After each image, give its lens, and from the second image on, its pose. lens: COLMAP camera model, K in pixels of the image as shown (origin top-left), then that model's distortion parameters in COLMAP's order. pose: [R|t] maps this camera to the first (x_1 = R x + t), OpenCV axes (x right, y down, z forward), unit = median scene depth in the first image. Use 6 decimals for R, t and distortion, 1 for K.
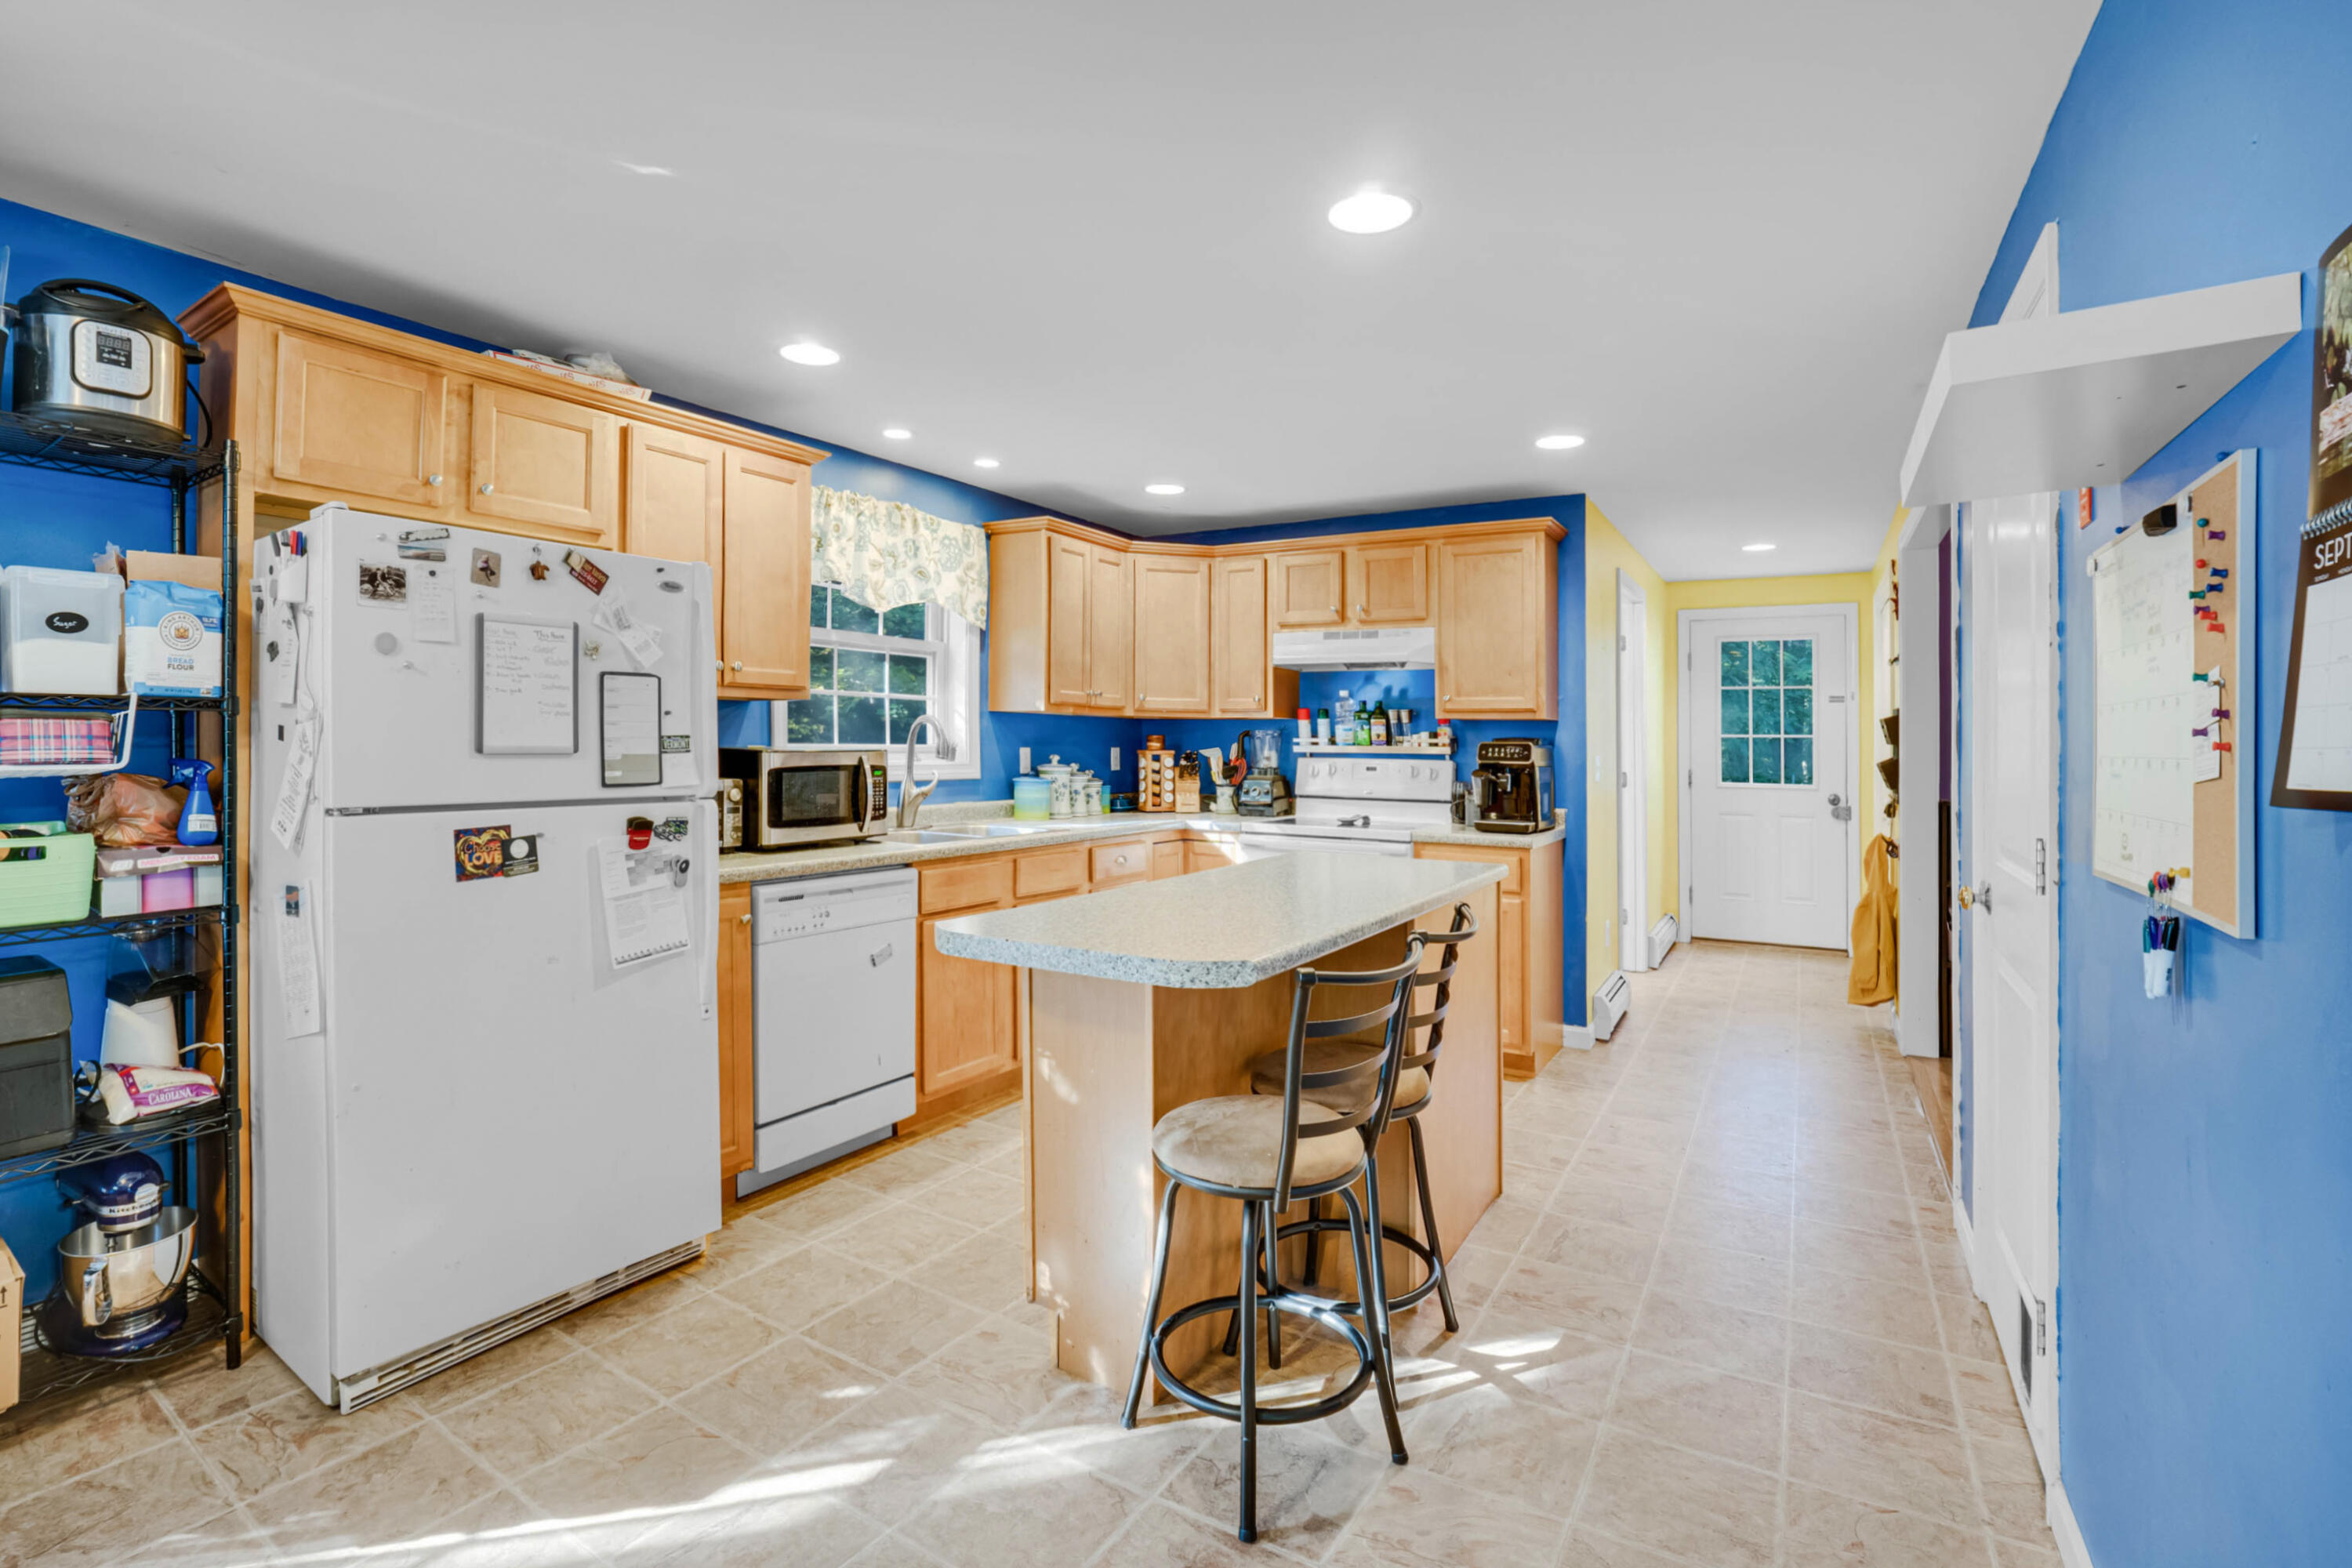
lens RADIAL K [[1130.2, 0, 1173.3], [0, 1130.2, 762.2], [0, 0, 1]] dist [-0.003307, -0.000048]
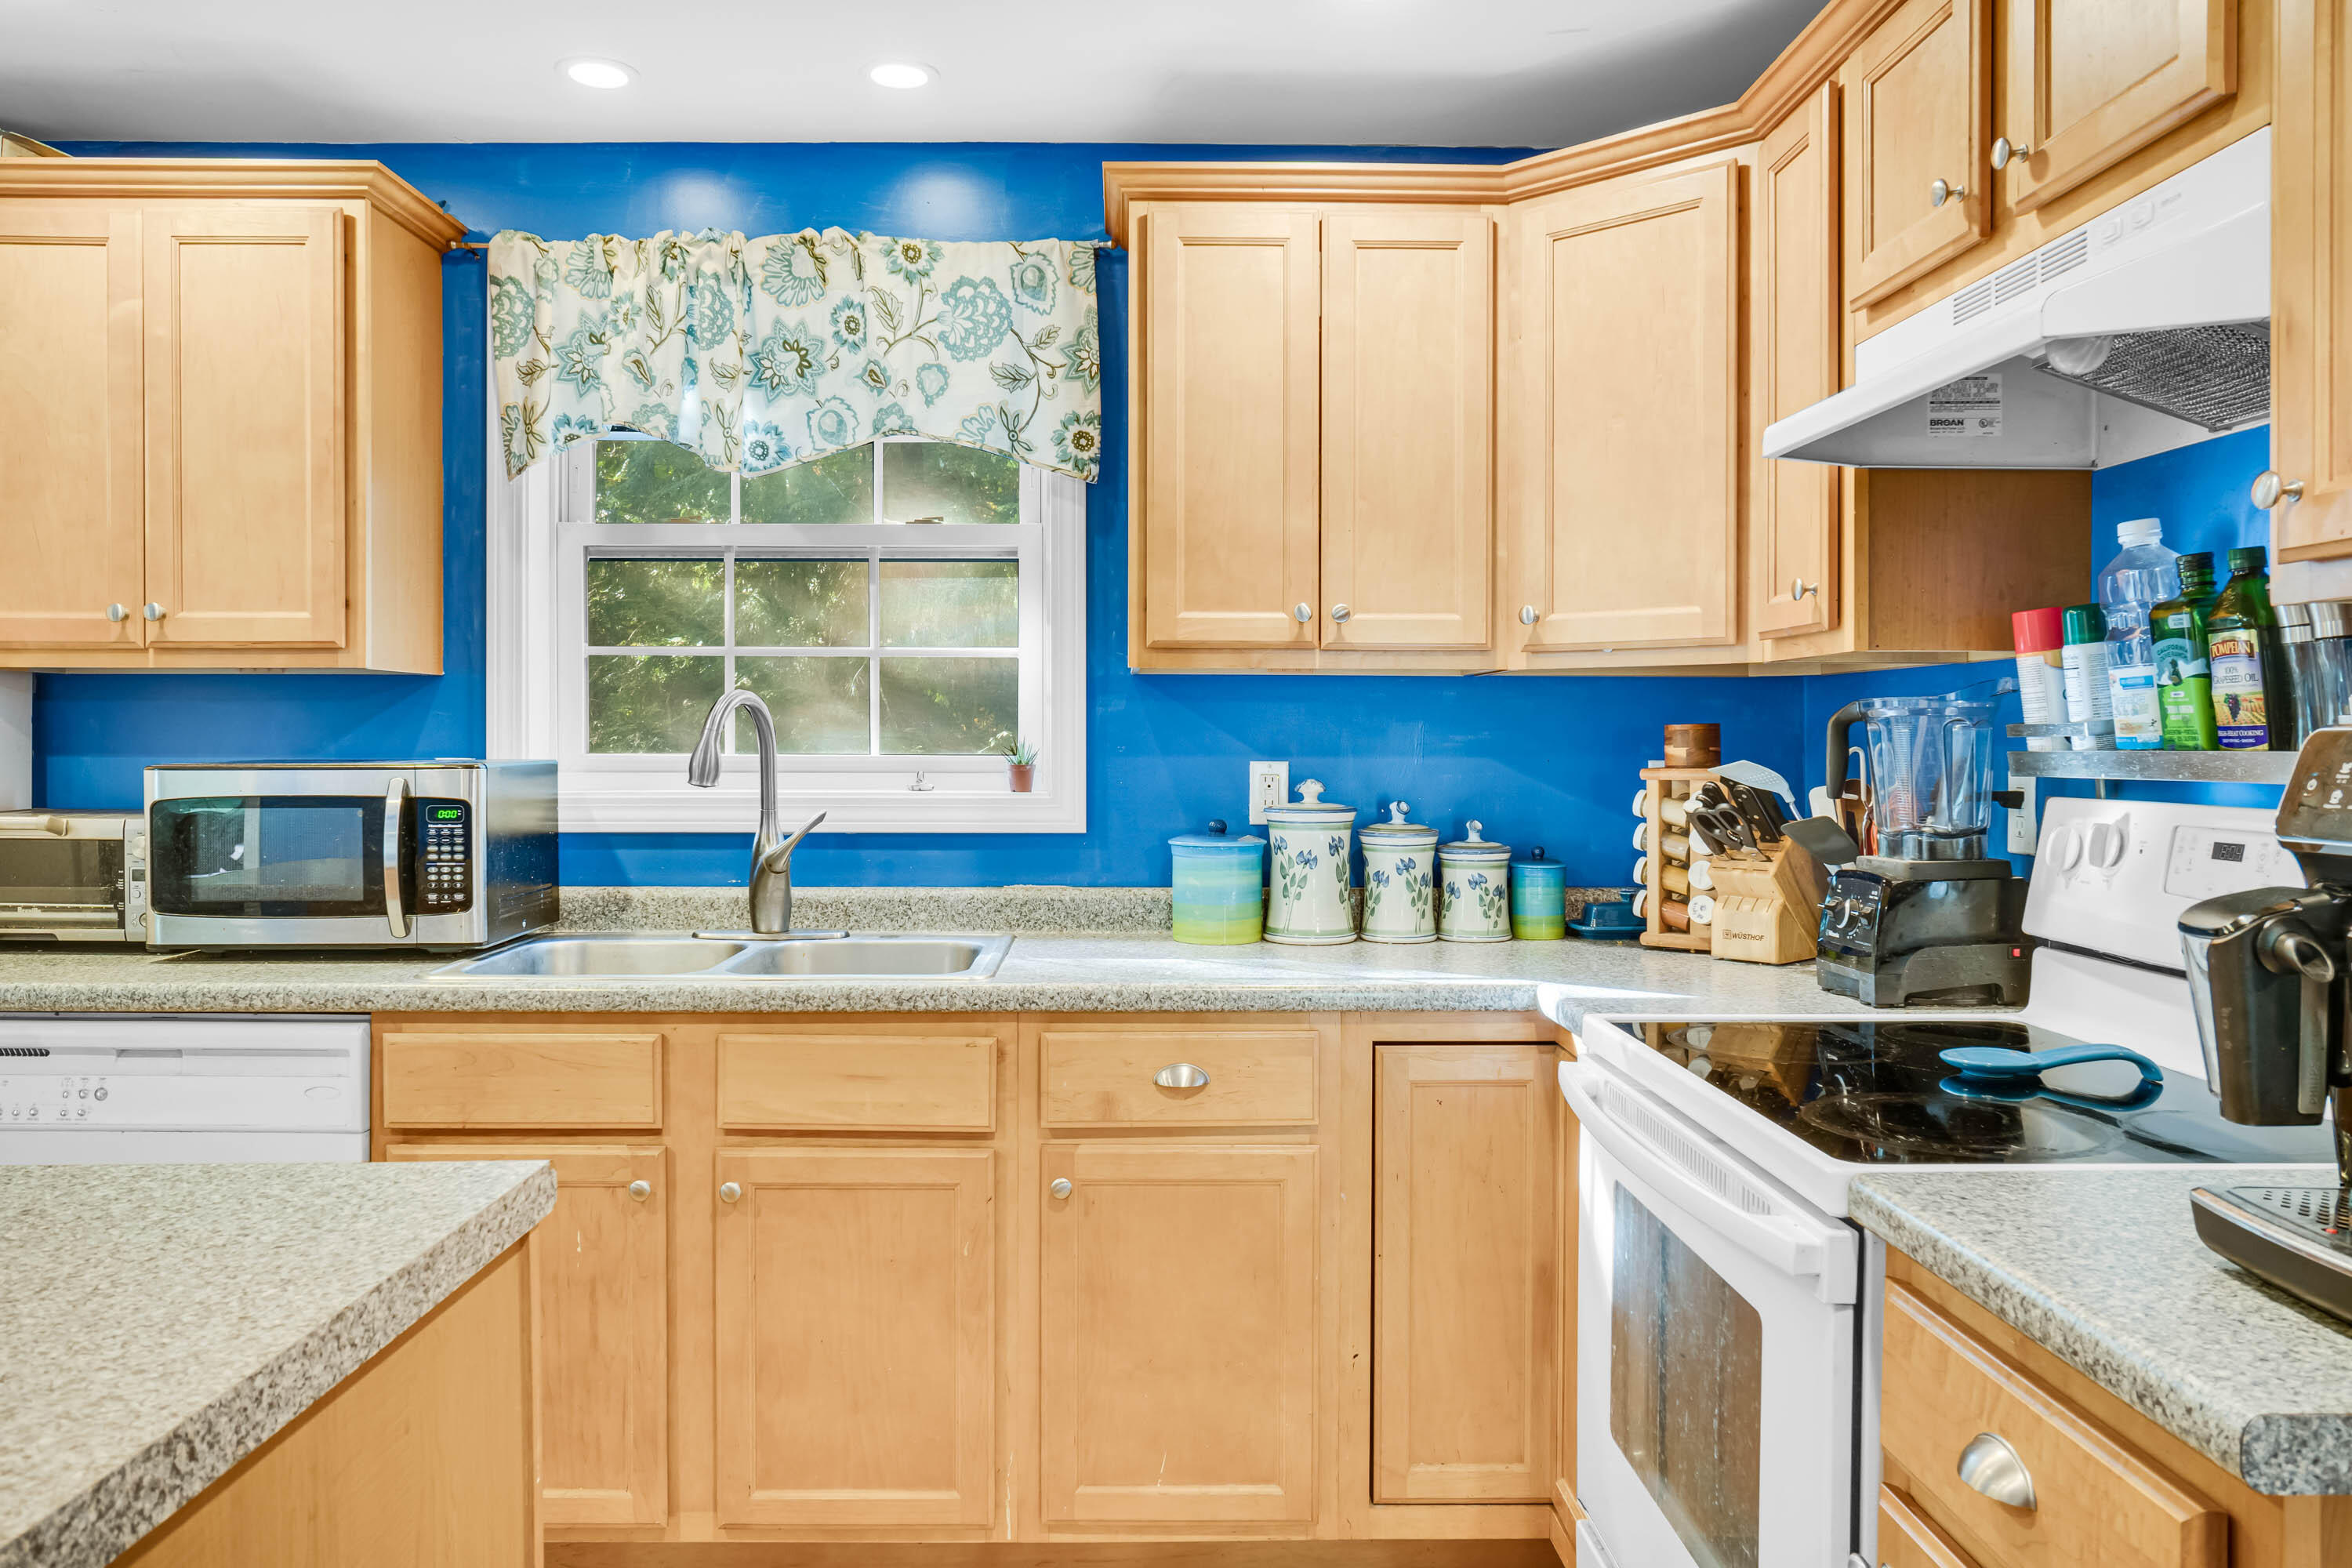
lens RADIAL K [[1828.3, 0, 1174.3], [0, 1828.3, 773.5], [0, 0, 1]] dist [-0.023658, 0.000928]
pose [[0.525784, 0.001871, -0.850616, 0.406179], [-0.009608, 0.999947, -0.003740, -0.005845], [0.850564, 0.010139, 0.525774, 0.637104]]
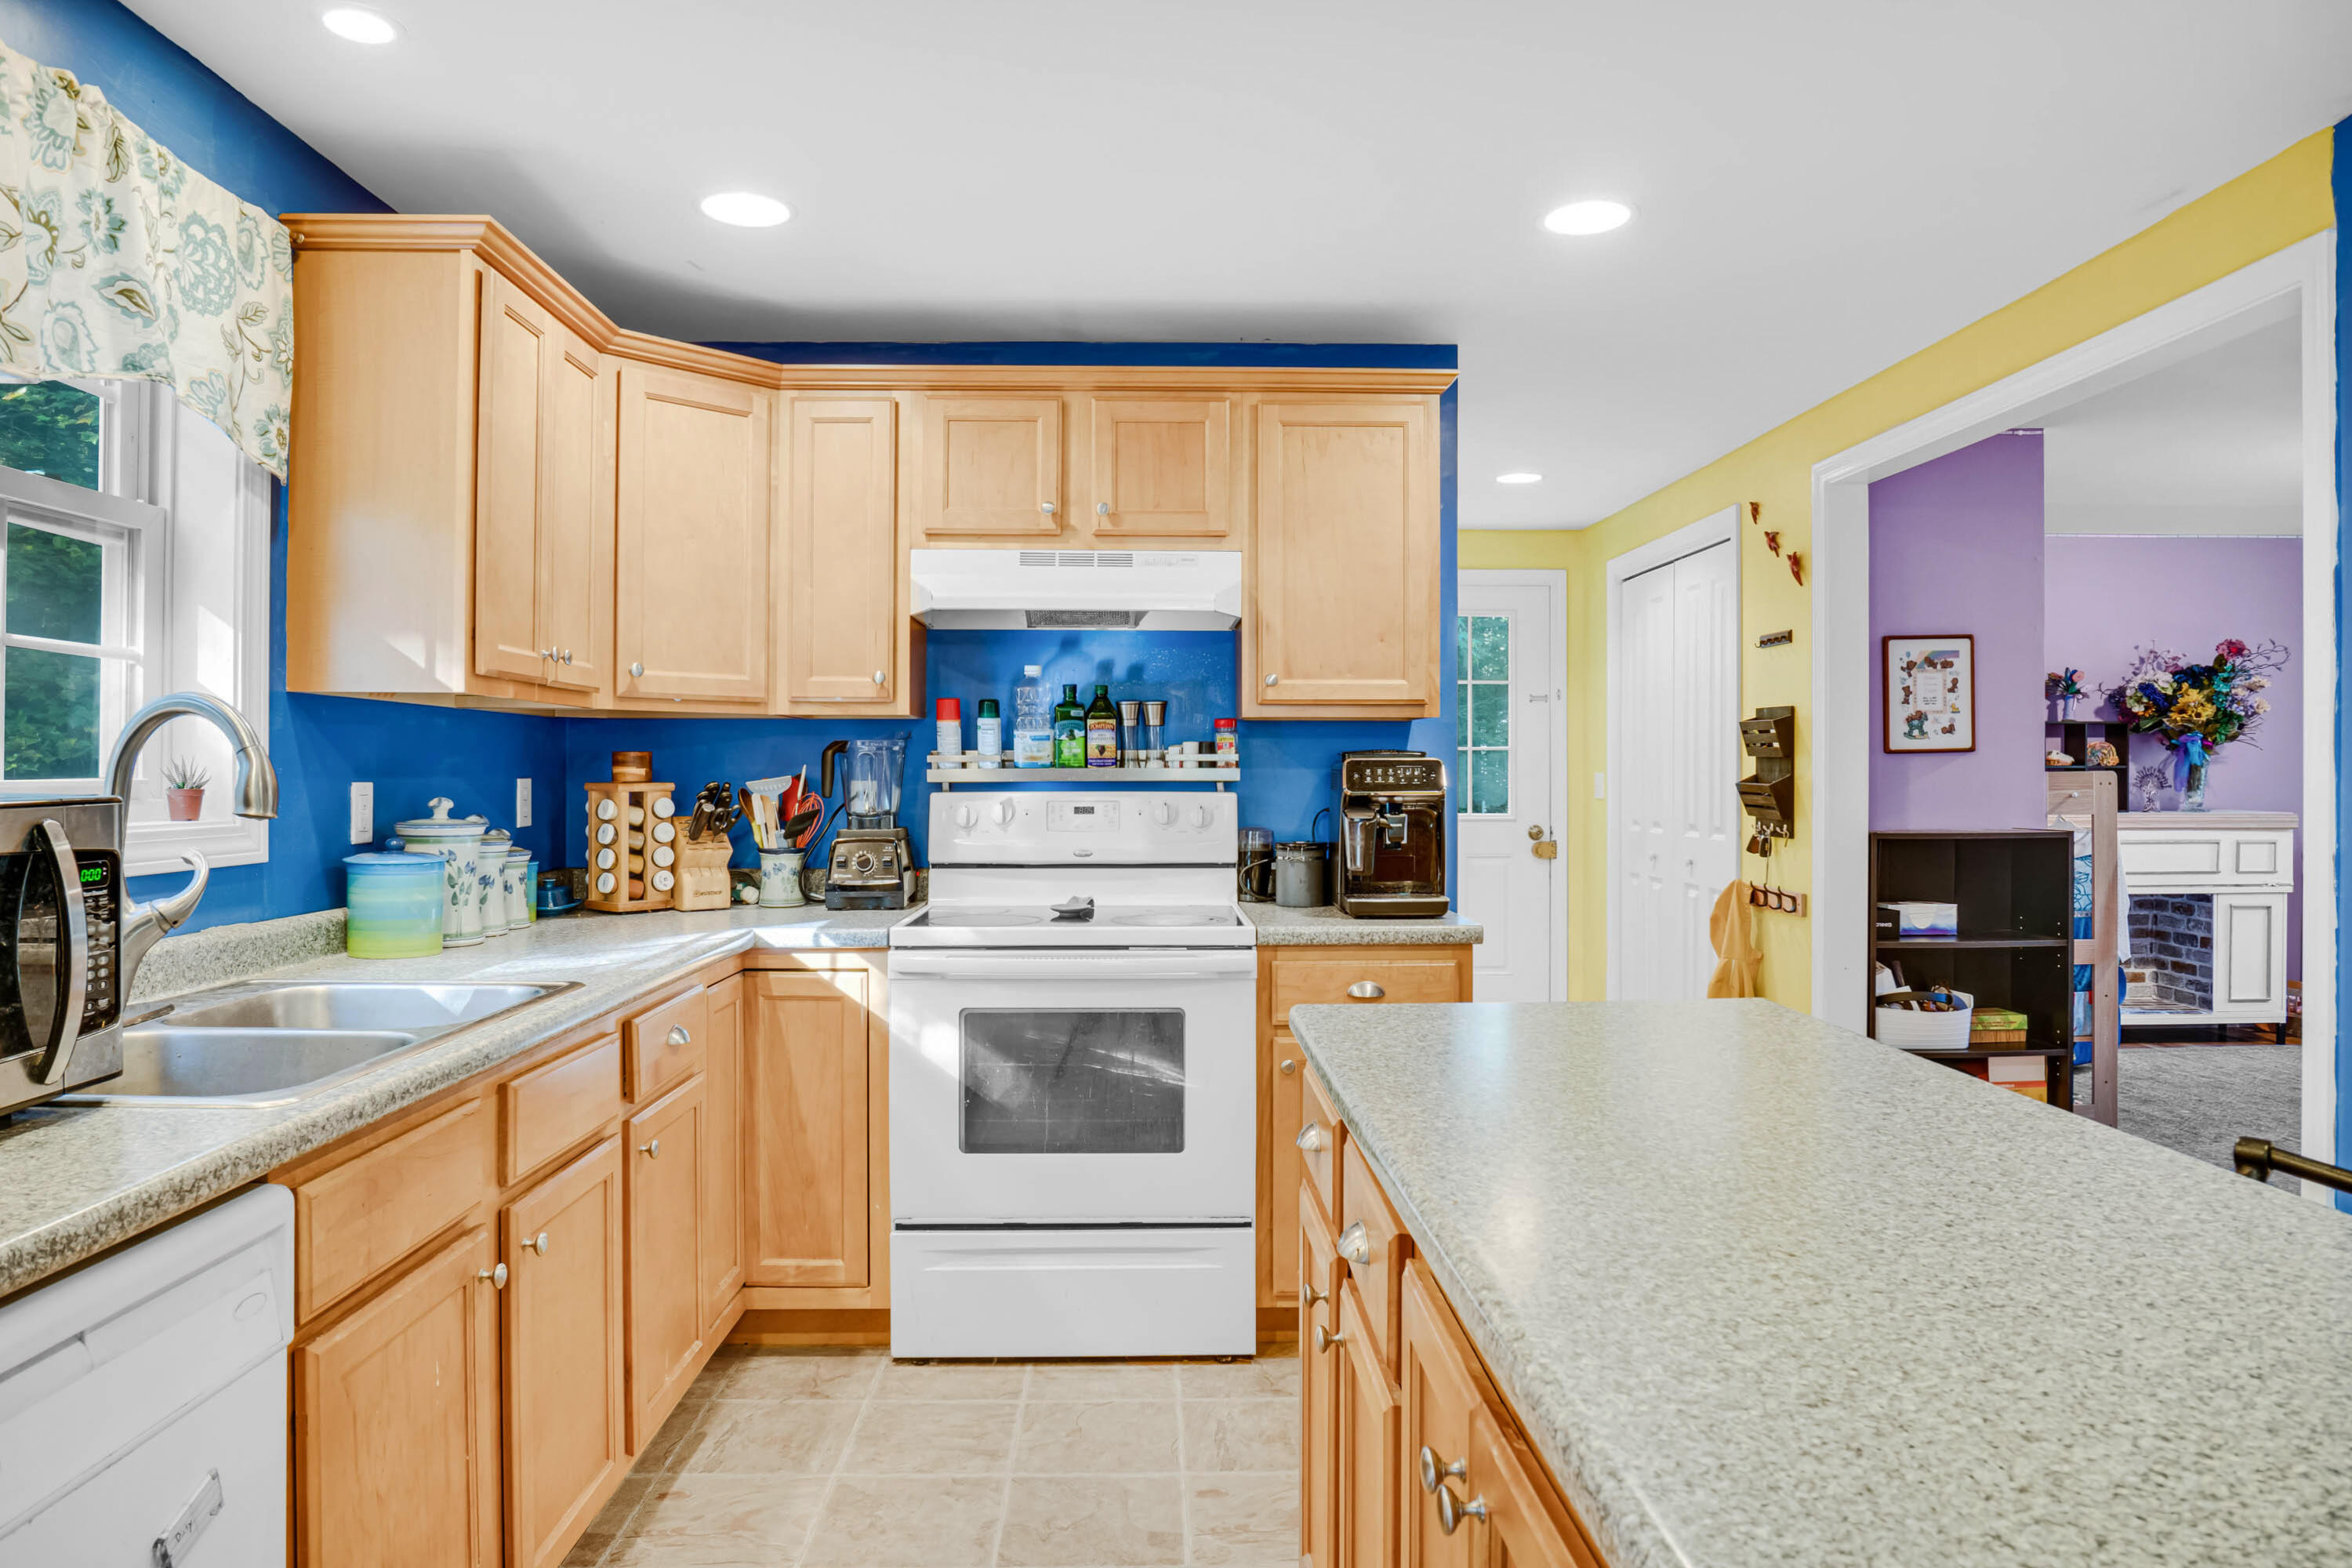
lens RADIAL K [[1459.1, 0, 1182.8], [0, 1459.1, 764.6], [0, 0, 1]] dist [-0.023348, 0.004901]
pose [[0.835897, -0.011012, 0.548776, -0.174258], [0.021165, 0.999702, -0.012177, -0.006507], [-0.548478, 0.021794, 0.835881, 0.391767]]
